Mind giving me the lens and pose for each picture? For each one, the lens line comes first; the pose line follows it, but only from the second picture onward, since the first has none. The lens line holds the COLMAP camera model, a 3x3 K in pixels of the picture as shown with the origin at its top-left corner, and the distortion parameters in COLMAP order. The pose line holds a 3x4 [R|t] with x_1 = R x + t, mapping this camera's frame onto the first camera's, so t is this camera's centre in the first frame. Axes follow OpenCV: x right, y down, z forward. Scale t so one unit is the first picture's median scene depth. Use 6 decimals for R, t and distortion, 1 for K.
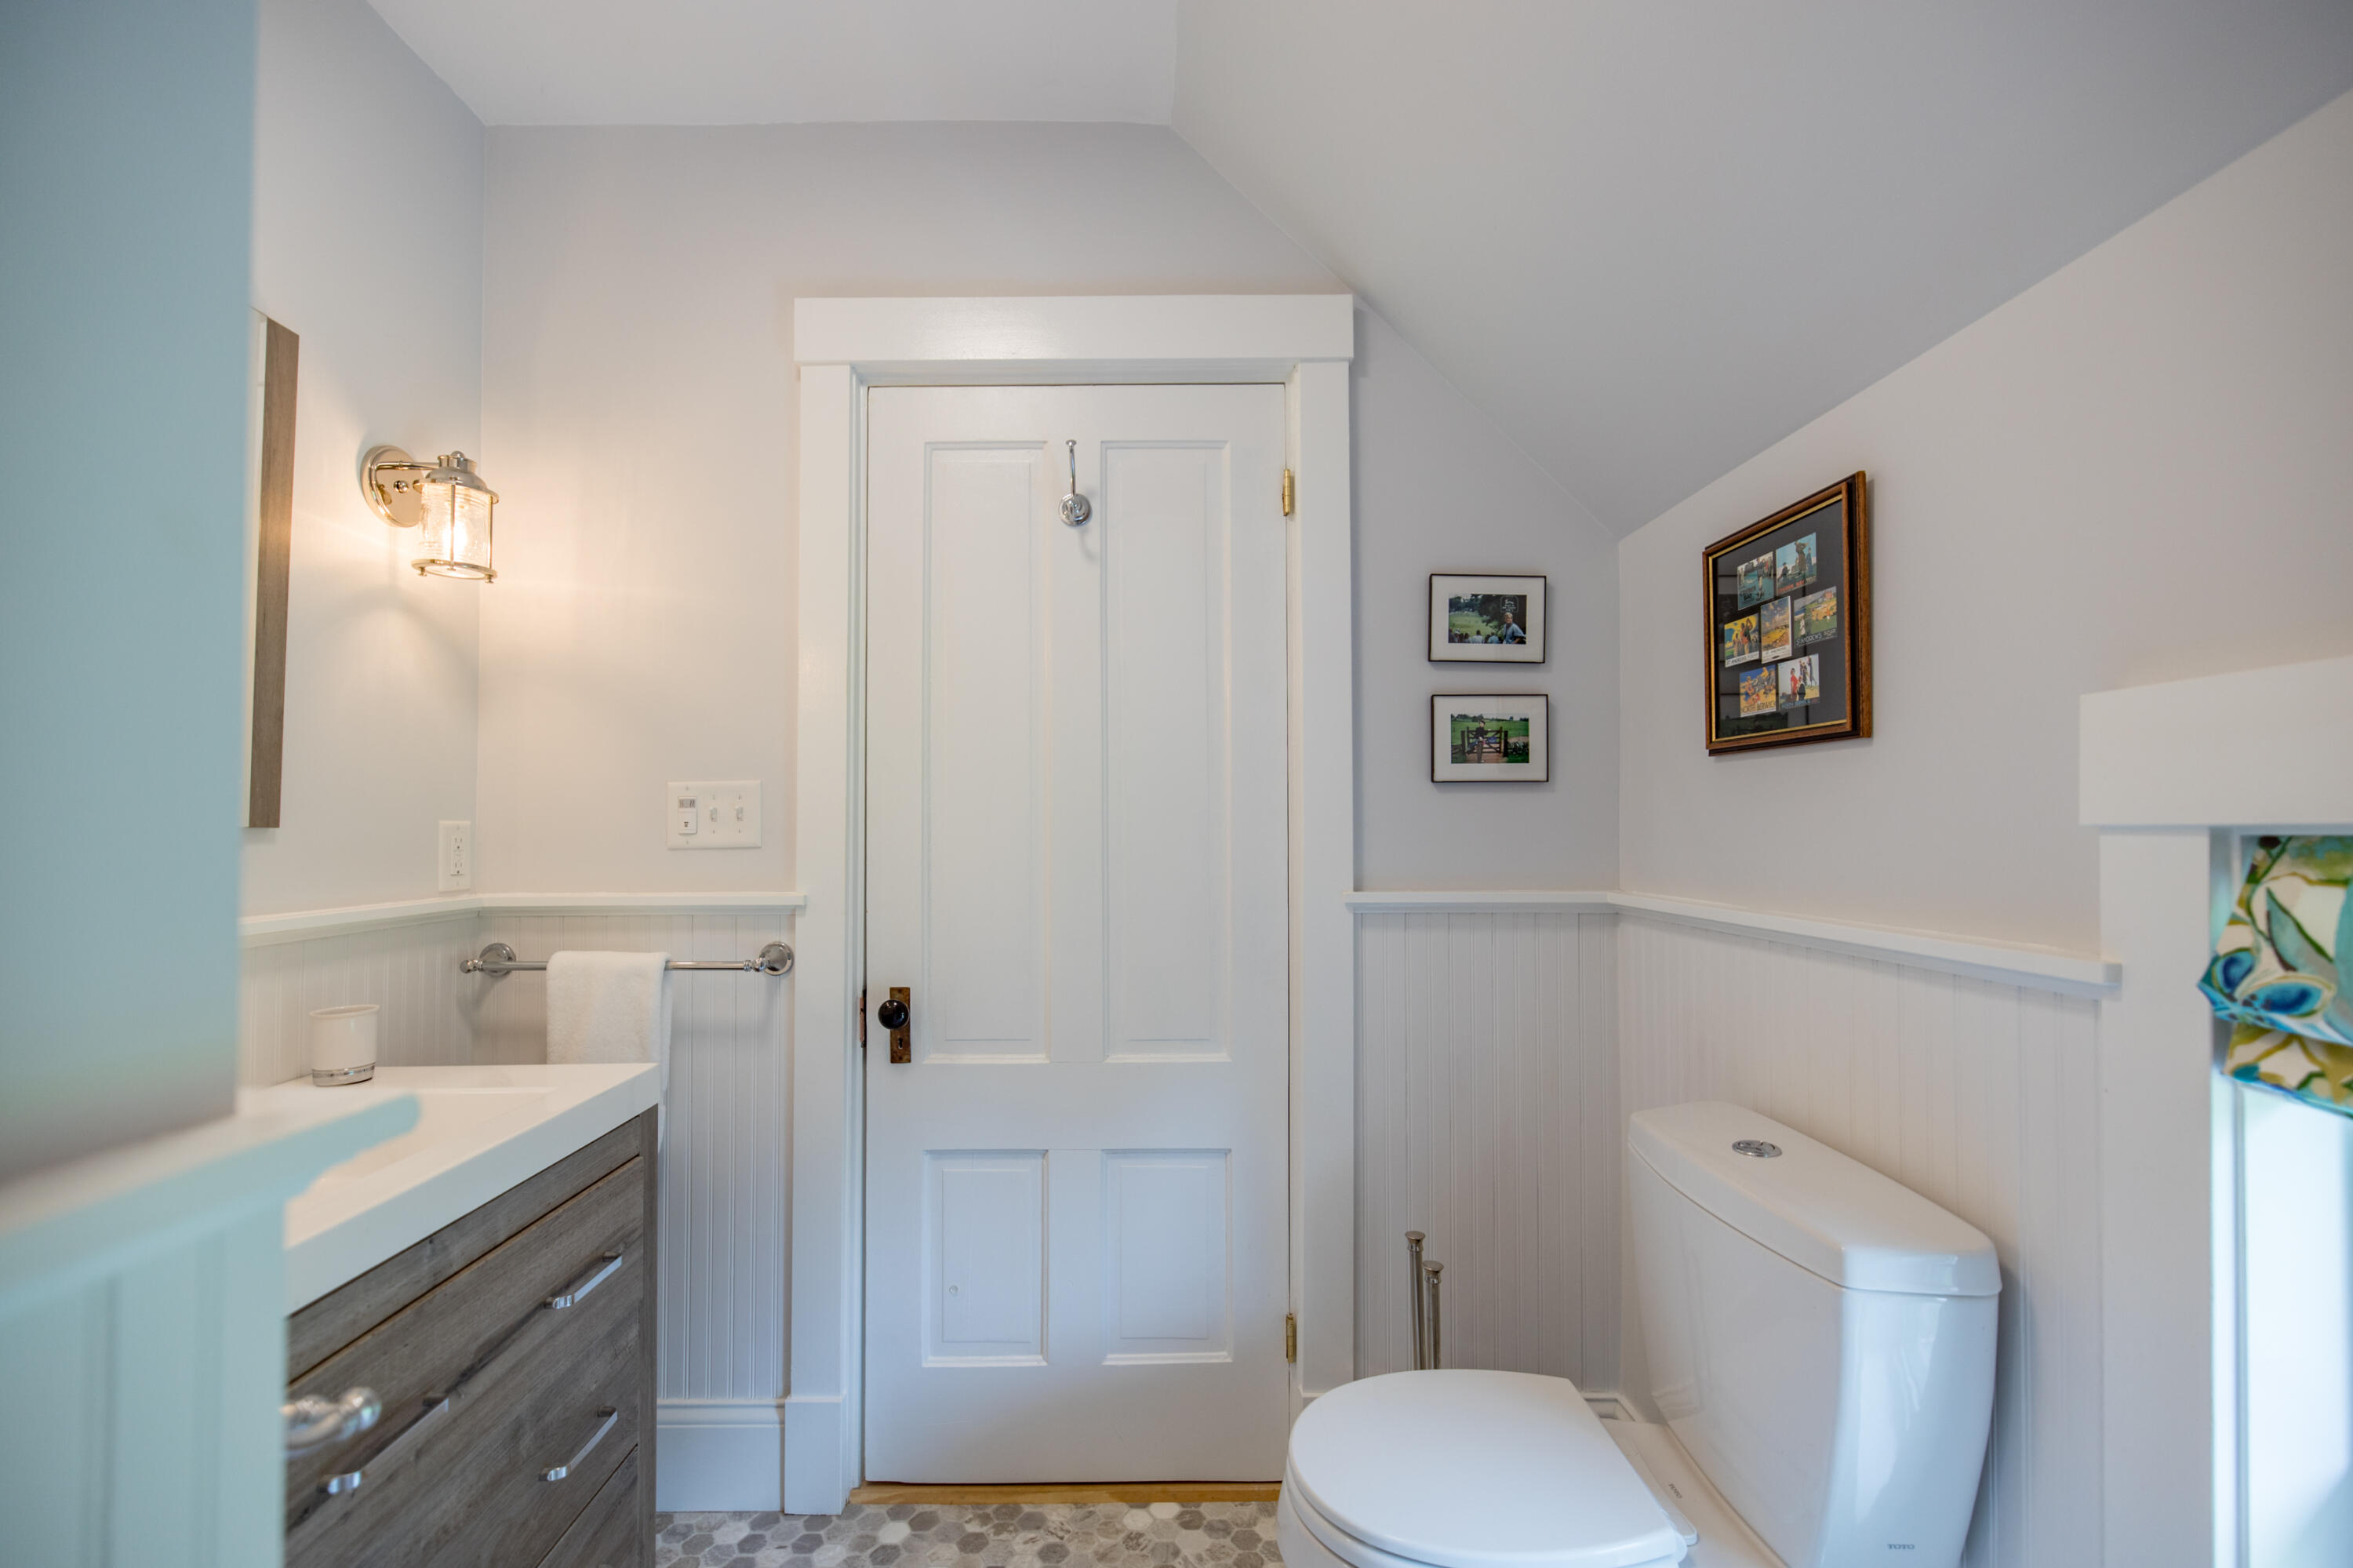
lens RADIAL K [[994.3, 0, 1172.5], [0, 994.3, 803.4], [0, 0, 1]] dist [0.005937, 0.000003]
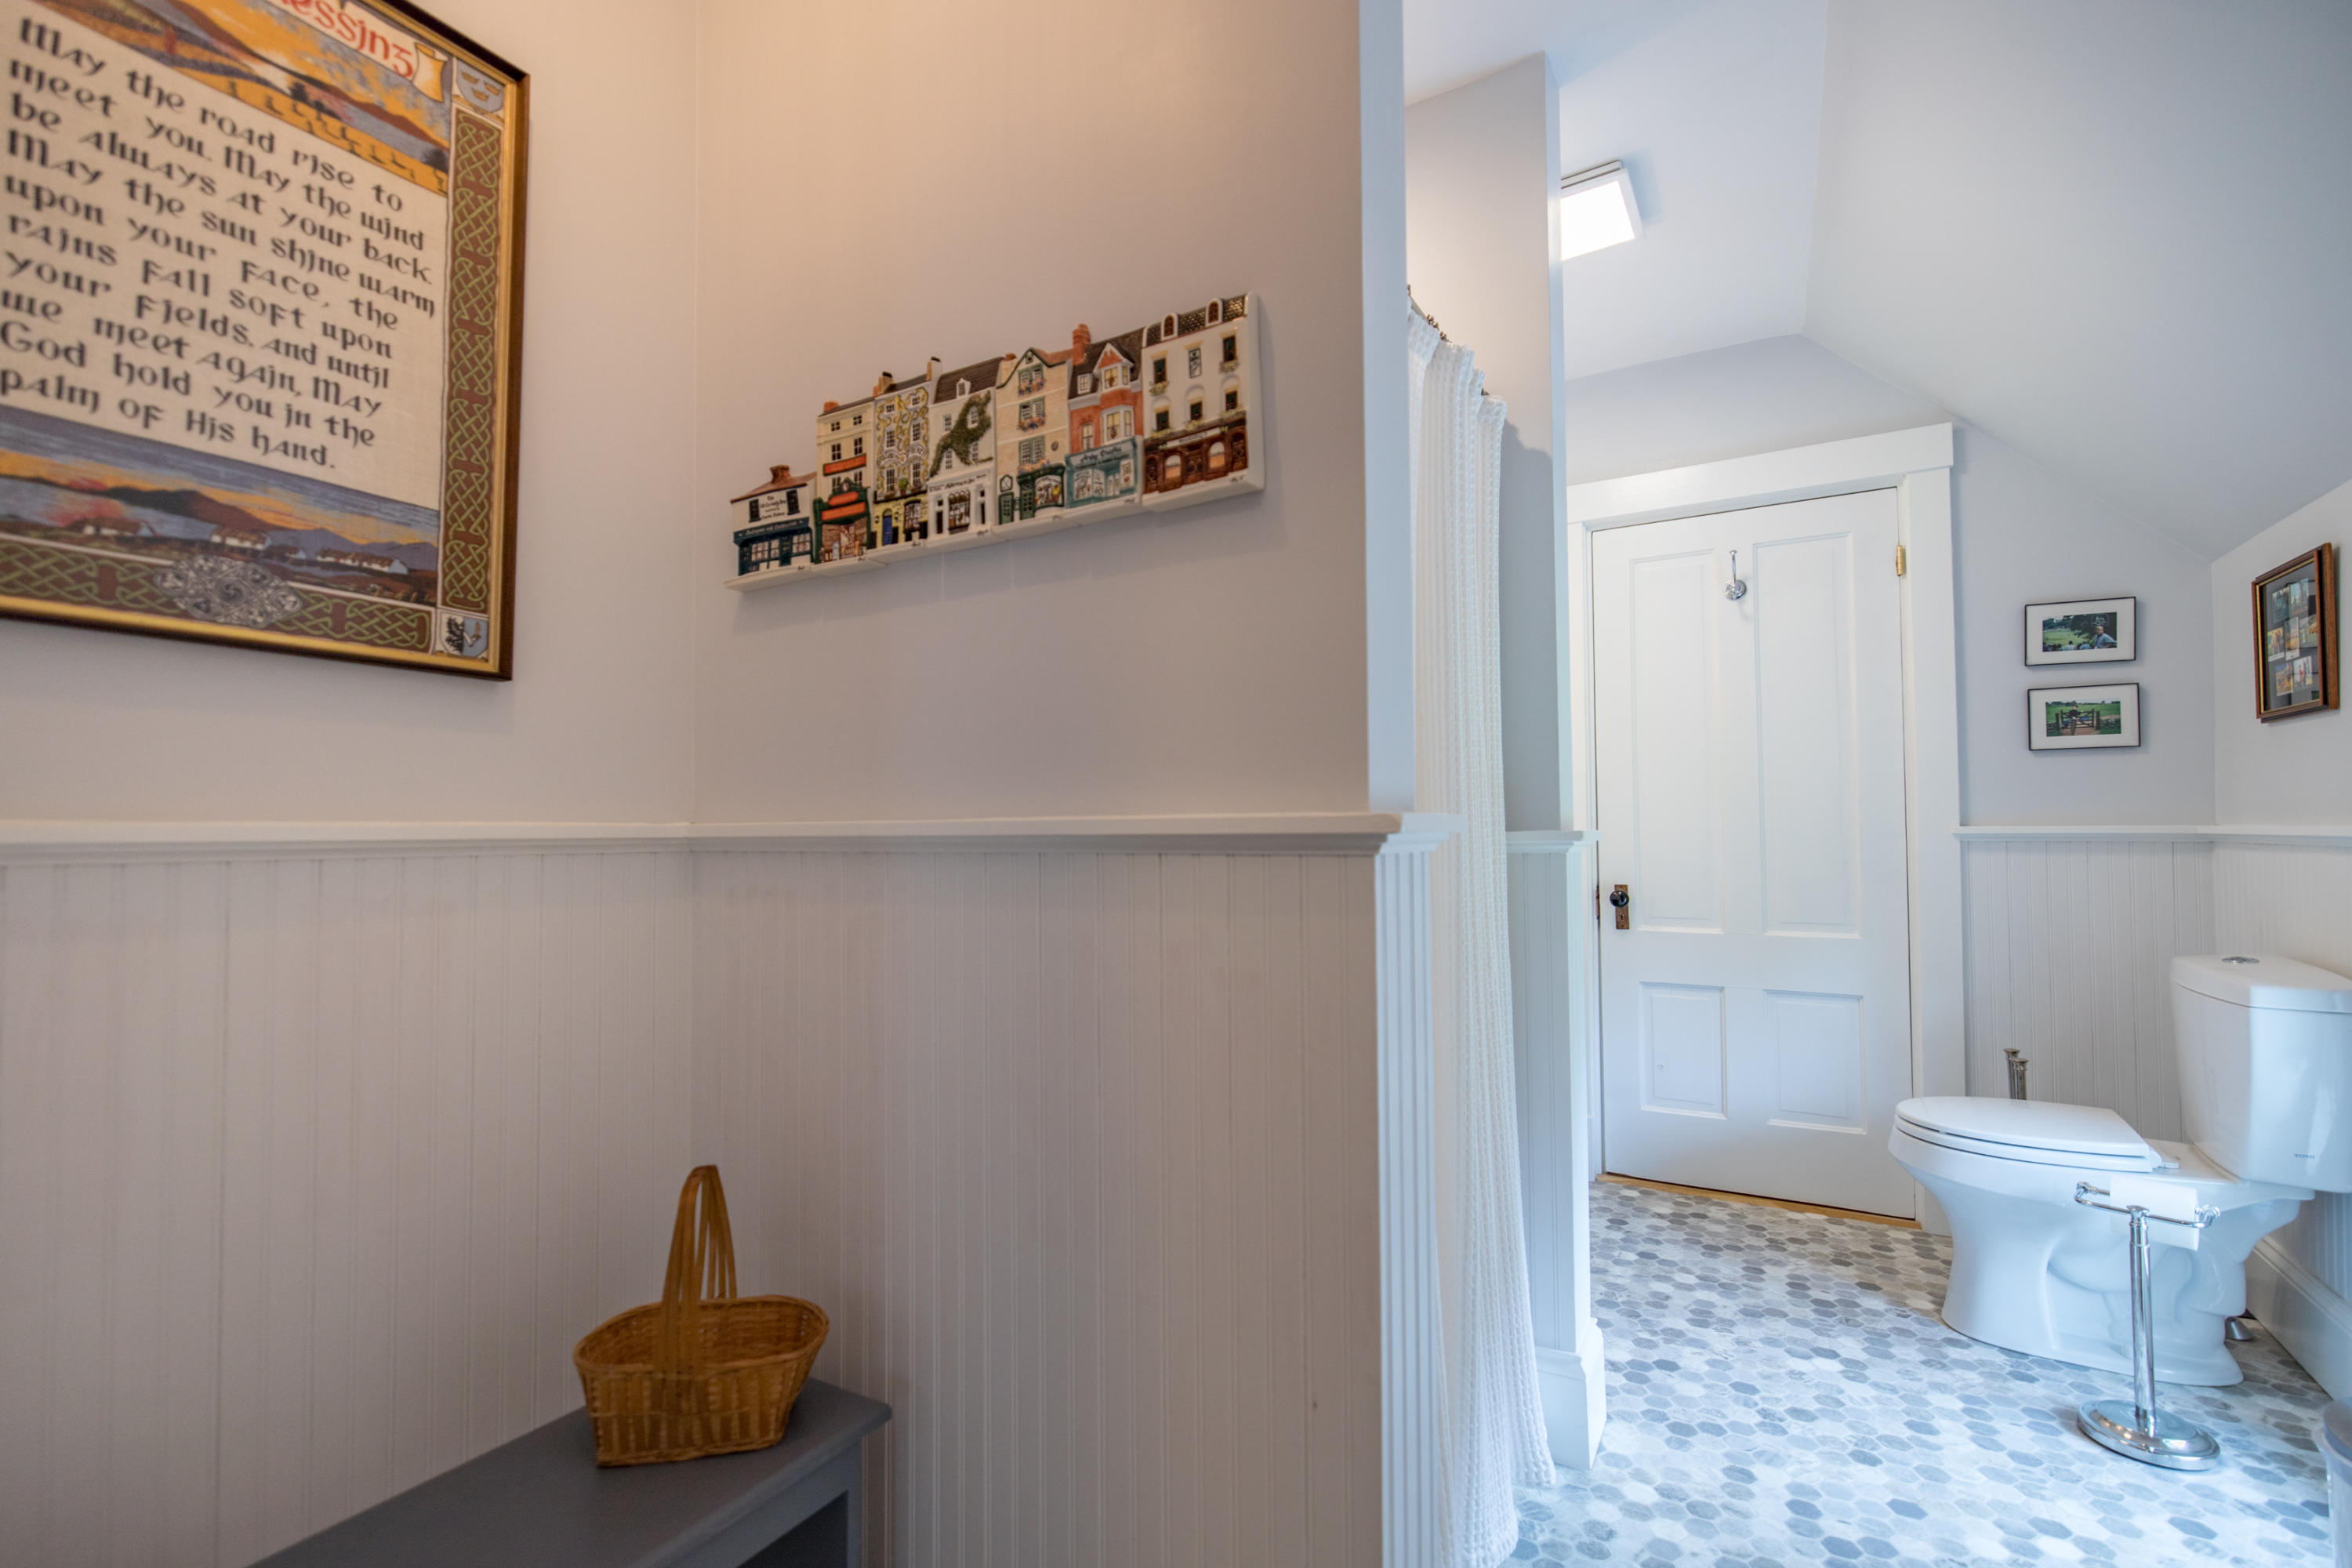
lens RADIAL K [[993.8, 0, 1159.0], [0, 993.8, 795.6], [0, 0, 1]] dist [0.005937, 0.000003]
pose [[0.839680, -0.017444, -0.542802, -0.012432], [0.015791, 0.999846, -0.007705, 0.035434], [0.542852, -0.002102, 0.839826, -0.888709]]
